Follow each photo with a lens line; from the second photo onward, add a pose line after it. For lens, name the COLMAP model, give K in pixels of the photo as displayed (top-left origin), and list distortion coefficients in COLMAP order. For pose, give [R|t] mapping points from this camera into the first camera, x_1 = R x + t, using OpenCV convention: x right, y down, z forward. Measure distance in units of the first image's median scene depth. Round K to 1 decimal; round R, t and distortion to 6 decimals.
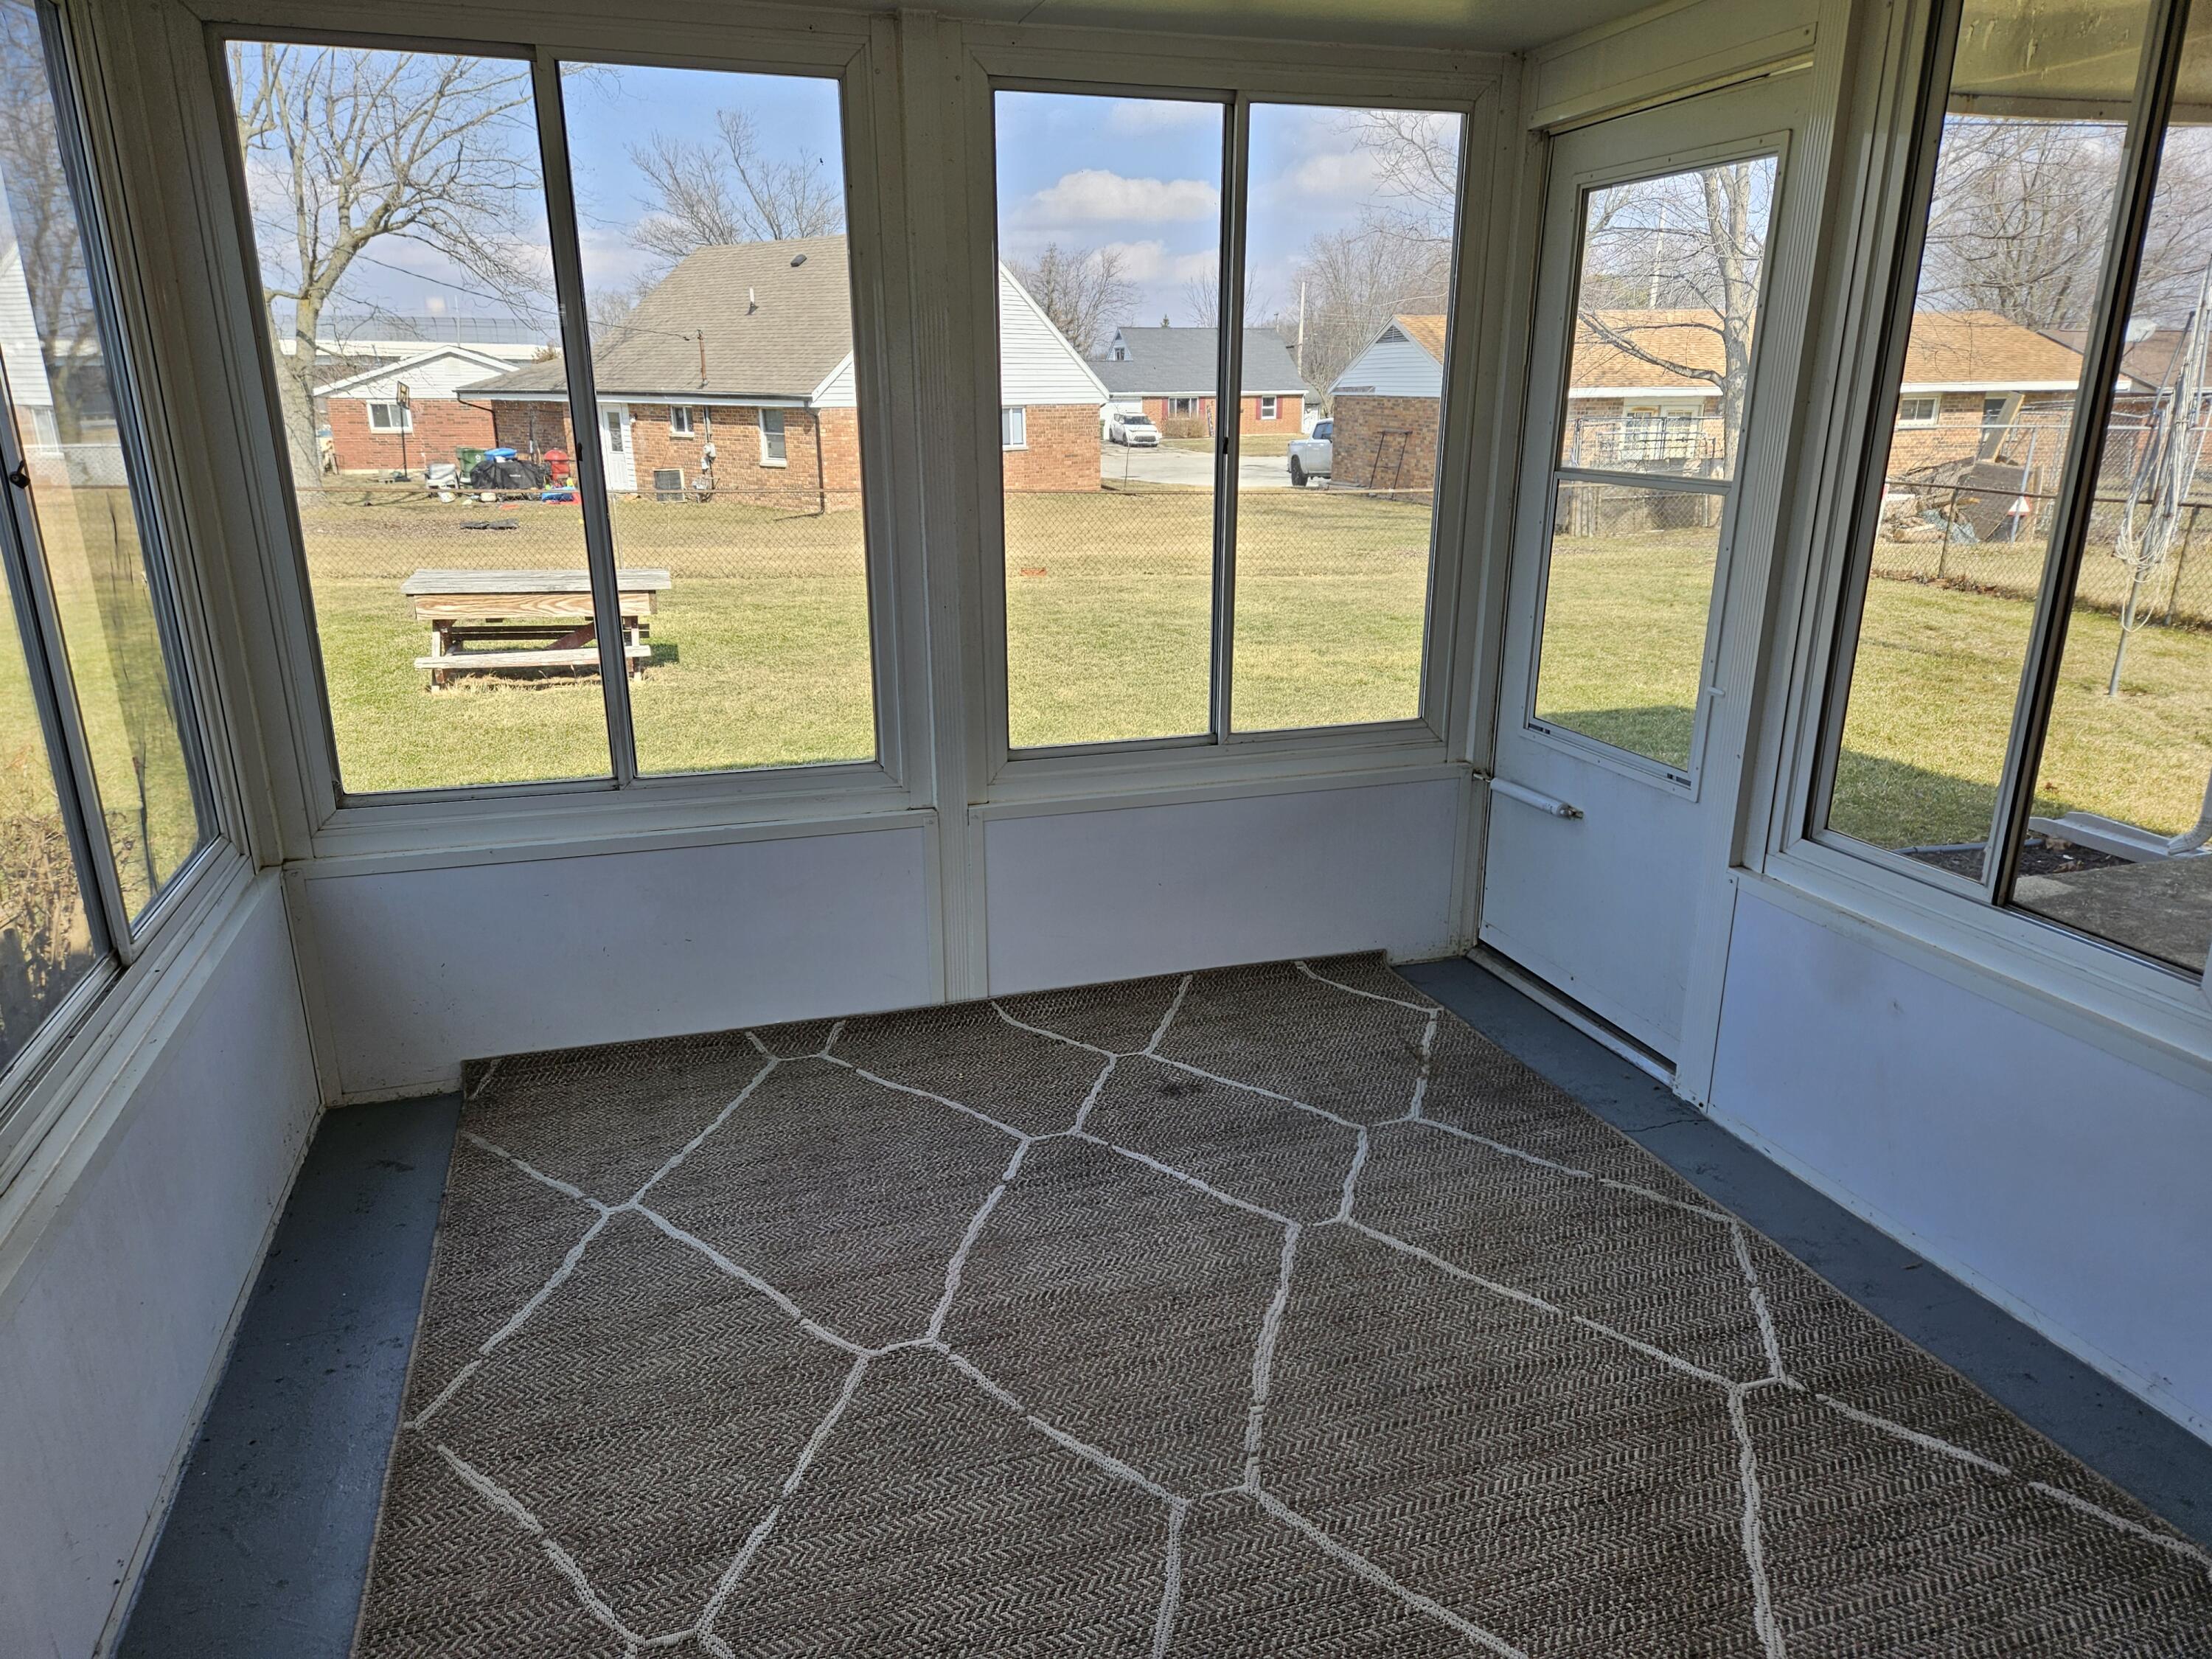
lens RADIAL K [[1476.5, 0, 1086.0], [0, 1476.5, 828.0], [0, 0, 1]] dist [0.099714, -0.095751]
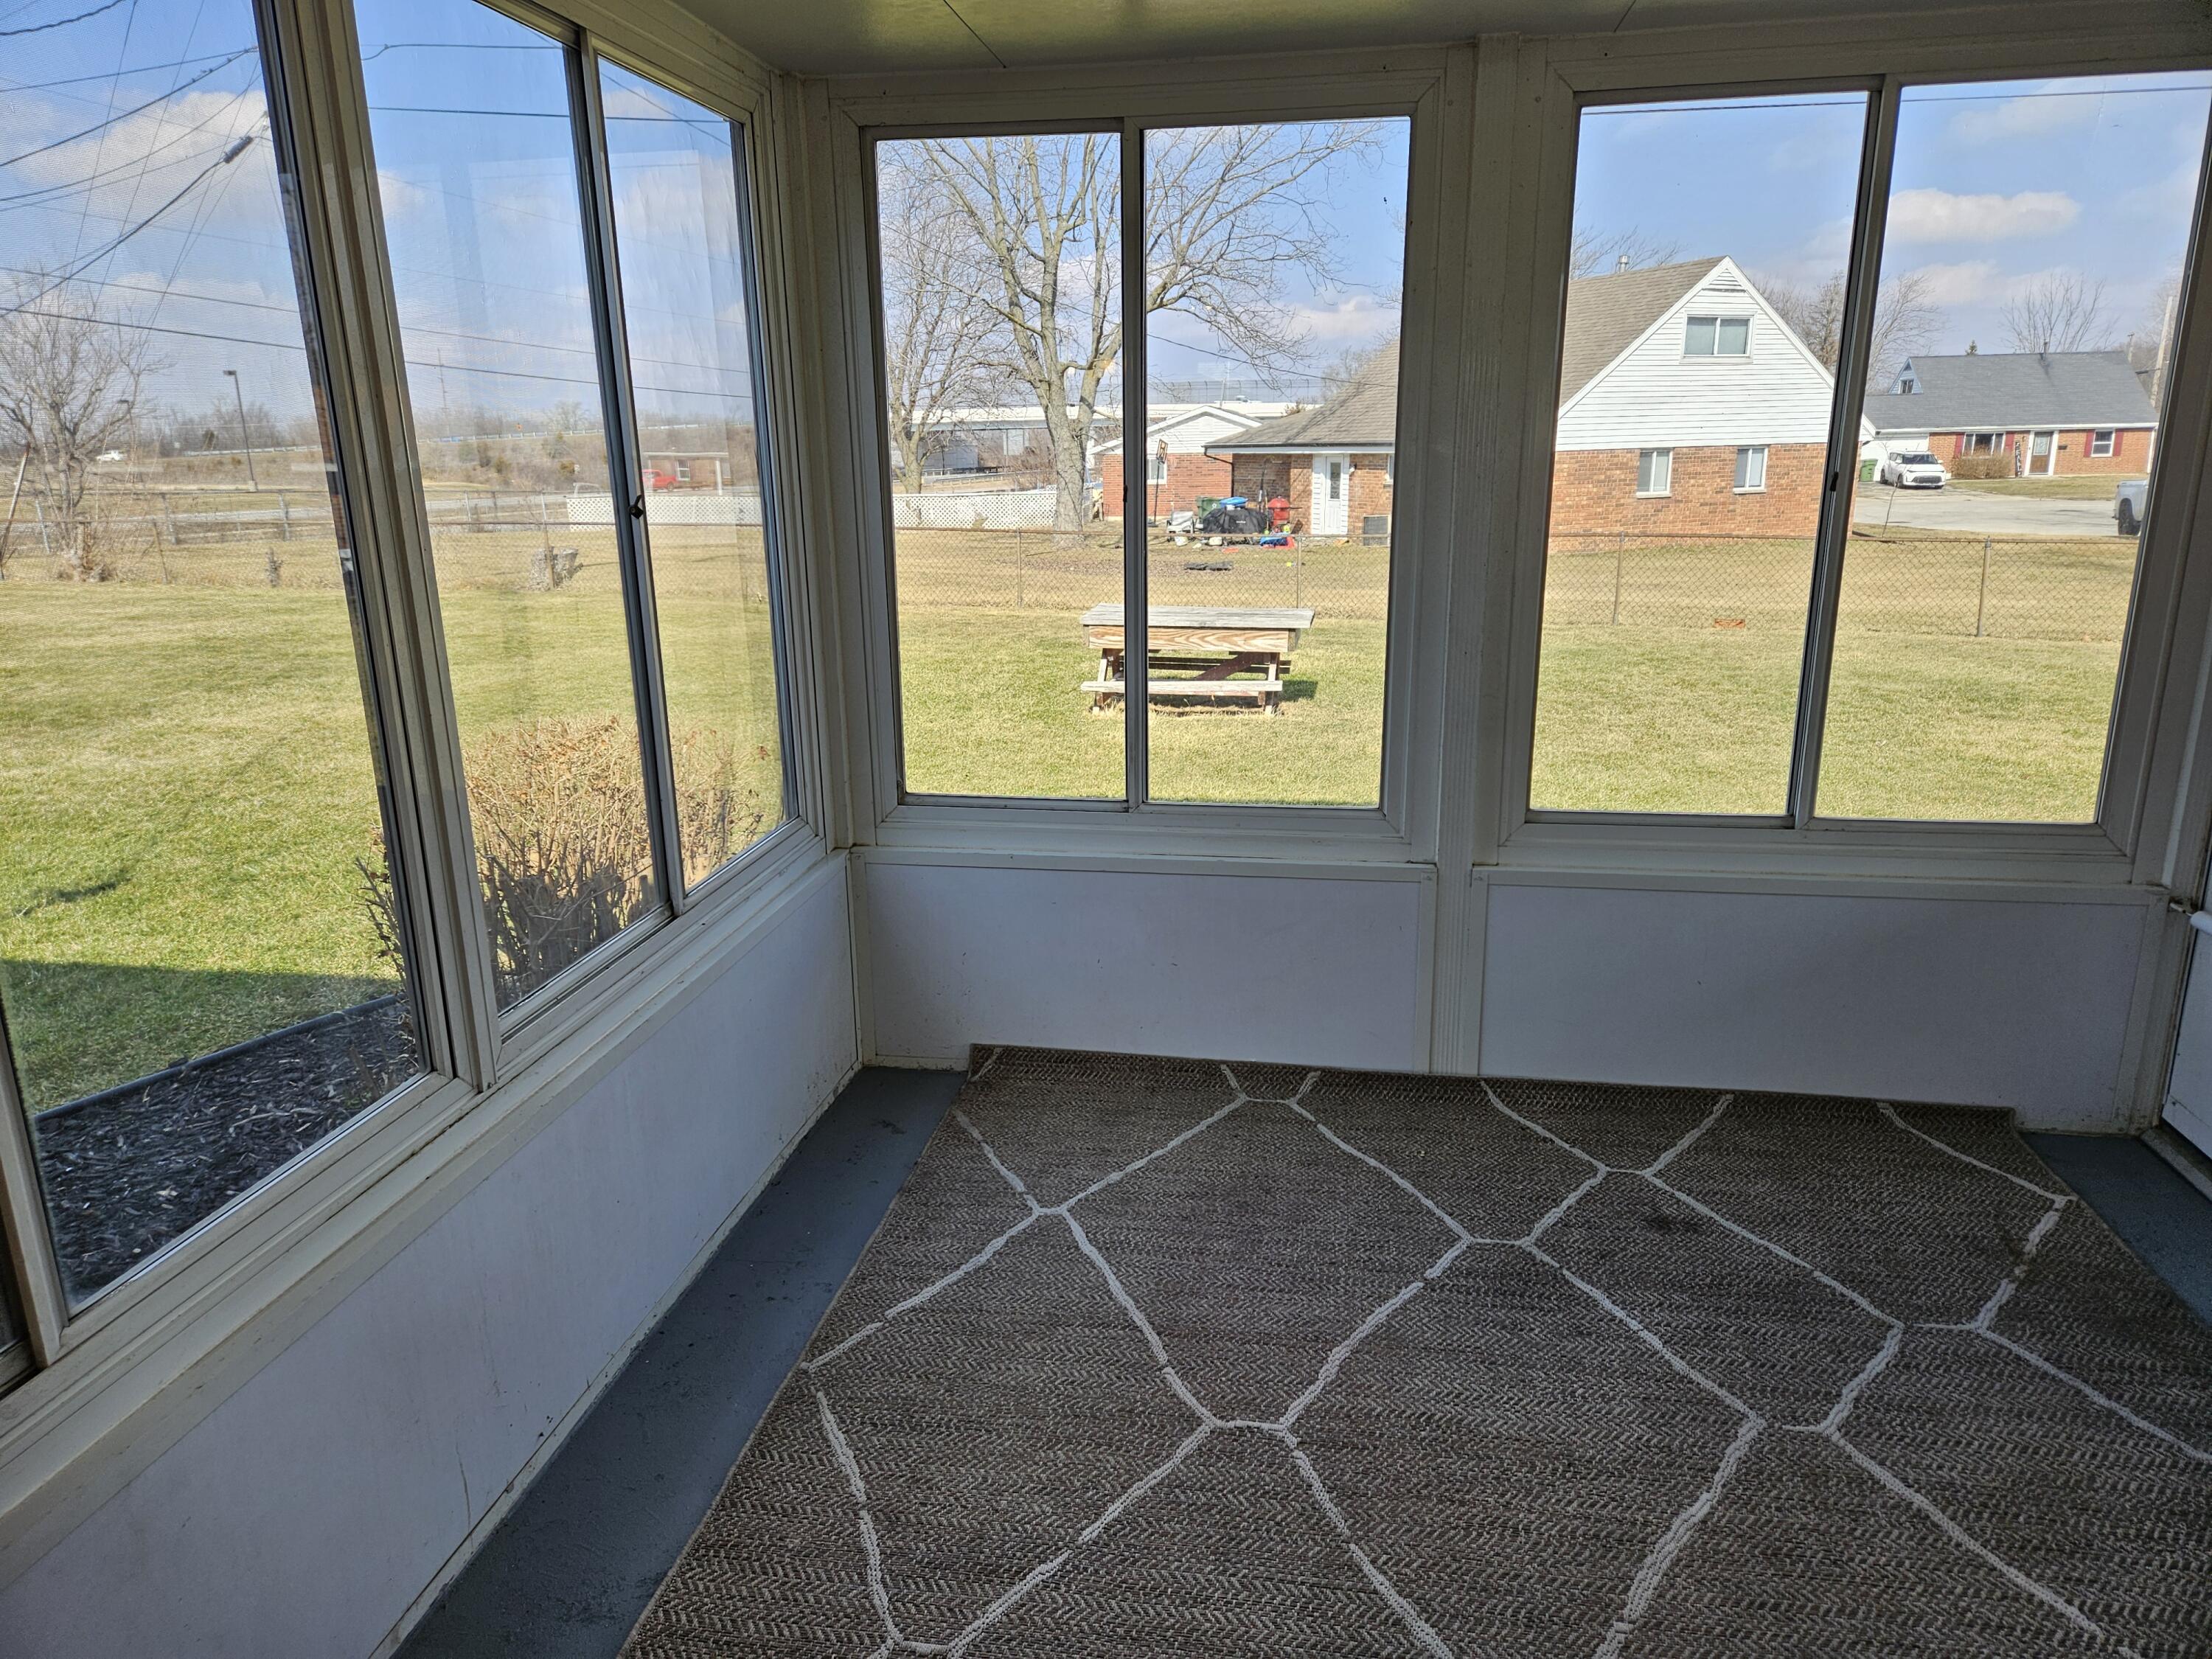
lens RADIAL K [[1463.8, 0, 1093.0], [0, 1463.8, 806.7], [0, 0, 1]] dist [0.100212, -0.085455]
pose [[0.891961, 0.097606, -0.441450, 0.119243], [-0.115807, 0.993167, -0.014399, -0.011766], [0.437029, 0.063966, 0.897170, 0.063923]]
